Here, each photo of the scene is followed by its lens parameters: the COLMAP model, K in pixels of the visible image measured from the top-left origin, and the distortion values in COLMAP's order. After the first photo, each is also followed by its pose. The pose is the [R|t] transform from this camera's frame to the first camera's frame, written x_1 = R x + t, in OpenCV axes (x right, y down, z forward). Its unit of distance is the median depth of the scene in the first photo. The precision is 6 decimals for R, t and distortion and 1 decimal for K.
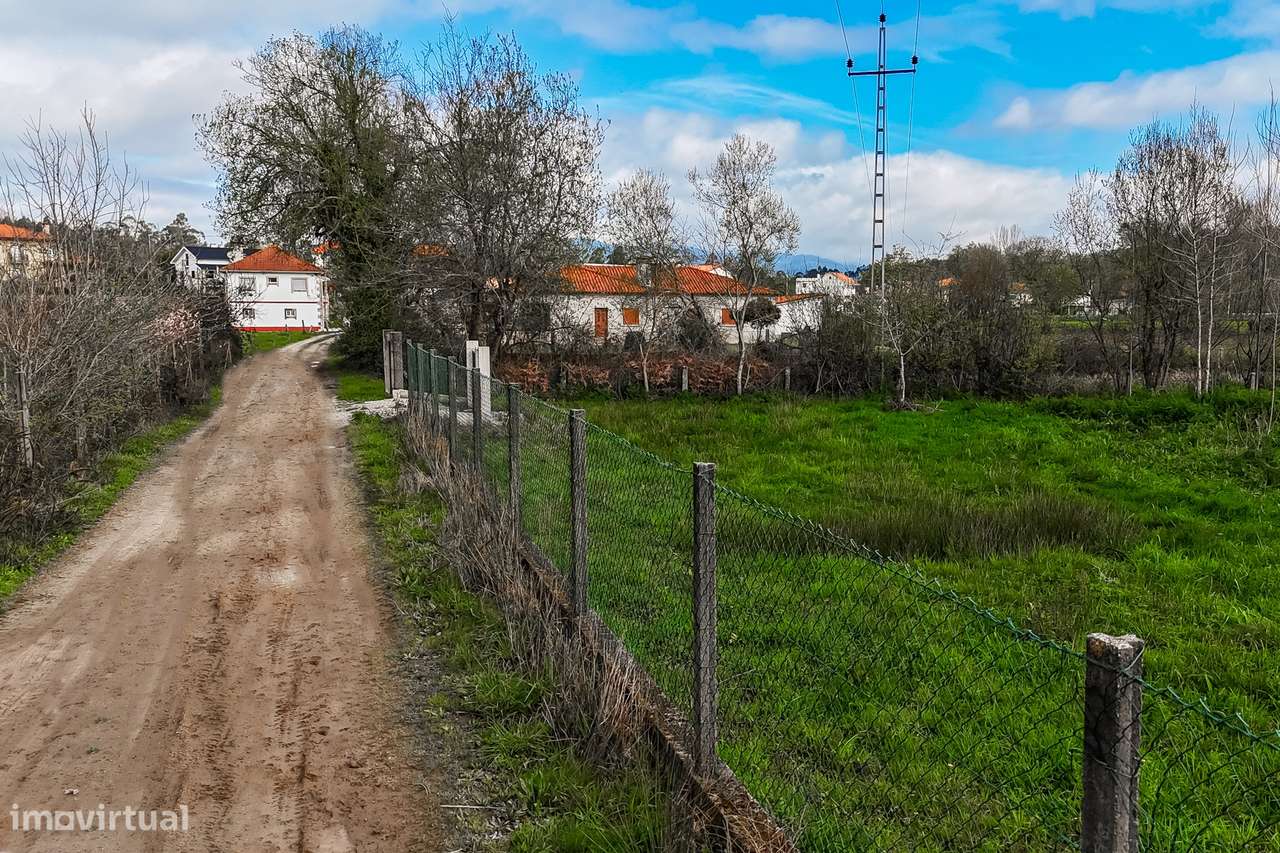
lens RADIAL K [[1123.9, 0, 708.2], [0, 1123.9, 420.0], [0, 0, 1]] dist [0.081339, -0.048389]
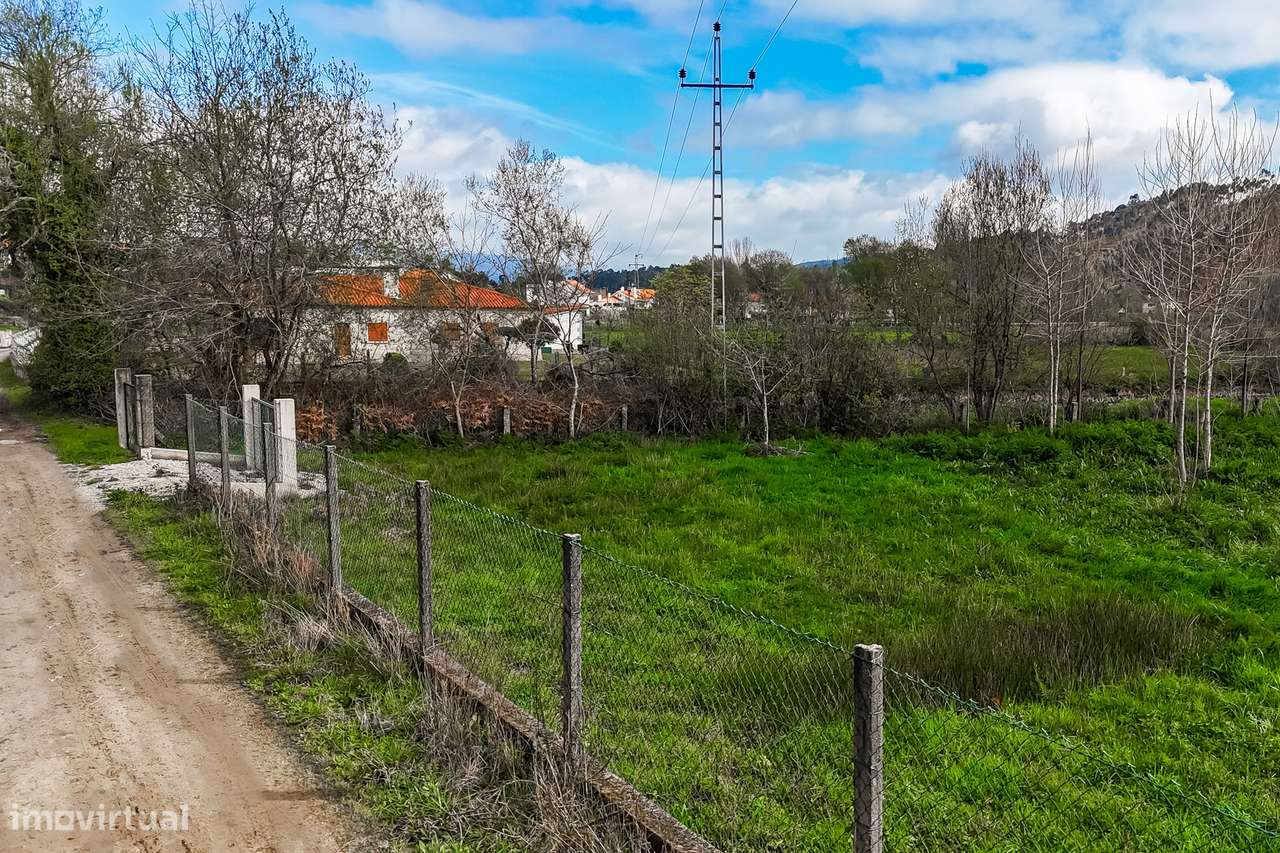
lens RADIAL K [[1111.3, 0, 731.2], [0, 1111.3, 415.1], [0, 0, 1]] dist [0.091452, -0.089533]
pose [[0.960822, -0.023736, 0.276148, -0.094837], [0.025144, 0.999683, -0.001557, -0.036146], [-0.276023, 0.008439, 0.961114, 0.120803]]
